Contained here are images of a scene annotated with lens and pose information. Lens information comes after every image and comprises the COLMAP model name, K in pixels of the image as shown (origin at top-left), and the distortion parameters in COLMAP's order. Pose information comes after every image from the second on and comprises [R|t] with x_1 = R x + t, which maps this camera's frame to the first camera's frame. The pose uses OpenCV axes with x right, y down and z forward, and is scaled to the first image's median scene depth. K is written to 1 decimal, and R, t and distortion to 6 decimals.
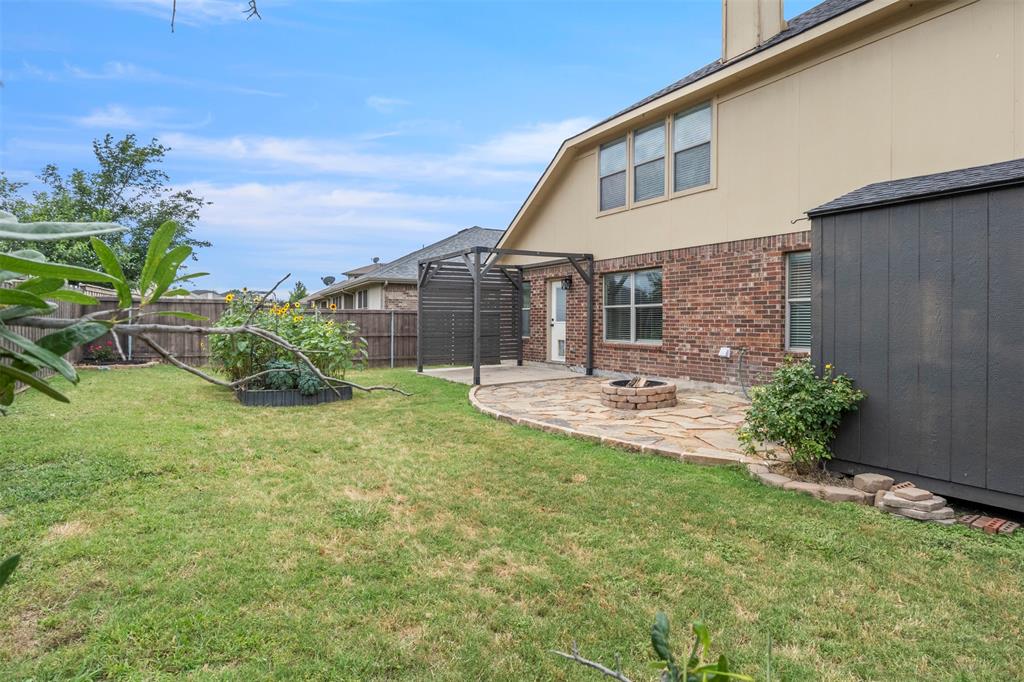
lens RADIAL K [[538.4, 0, 513.2], [0, 538.4, 327.2], [0, 0, 1]] dist [0.003598, 0.000080]
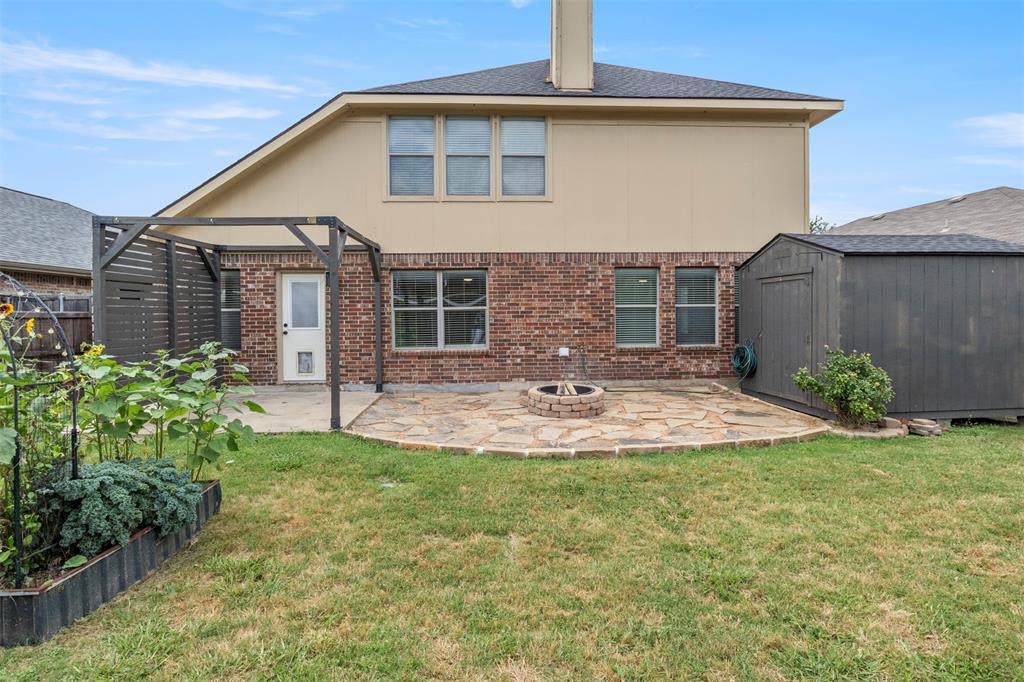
lens RADIAL K [[512.8, 0, 512.9], [0, 512.8, 324.1], [0, 0, 1]] dist [-0.001278, -0.000460]
pose [[0.482700, -0.020243, 0.875552, -0.540283], [0.021282, 0.999709, 0.011380, -0.023373], [-0.875527, 0.013141, 0.482990, 0.542377]]
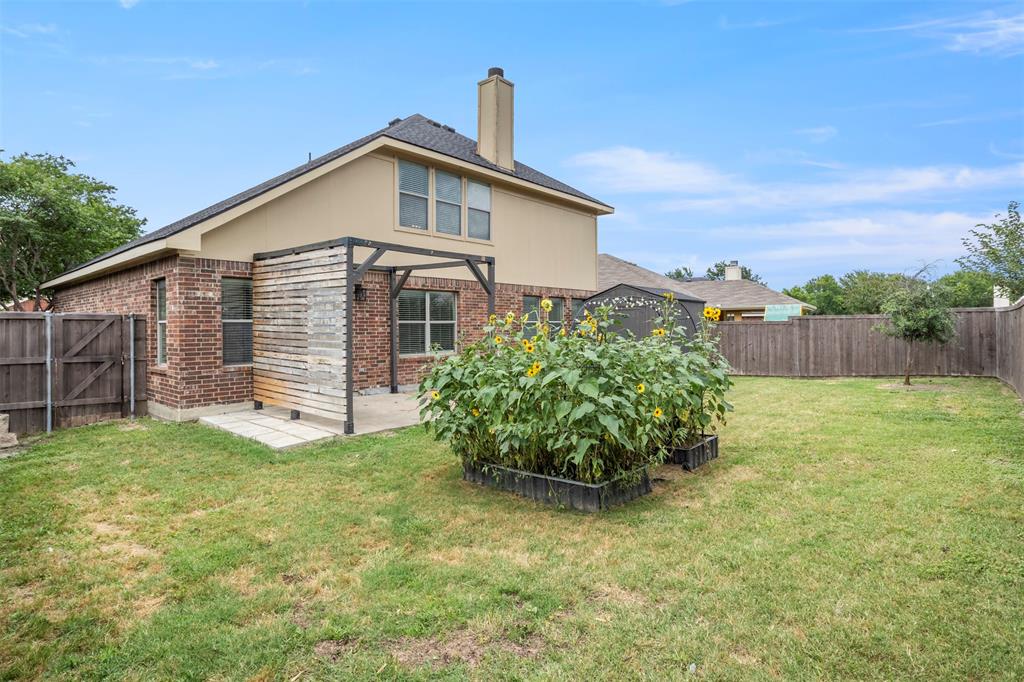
lens RADIAL K [[538.4, 0, 513.2], [0, 538.4, 327.2], [0, 0, 1]] dist [0.003598, 0.000080]
pose [[-0.285458, 0.001083, 0.958390, -1.018807], [0.019461, 0.999800, 0.004667, -0.034712], [-0.958193, 0.019984, -0.285422, 1.306731]]
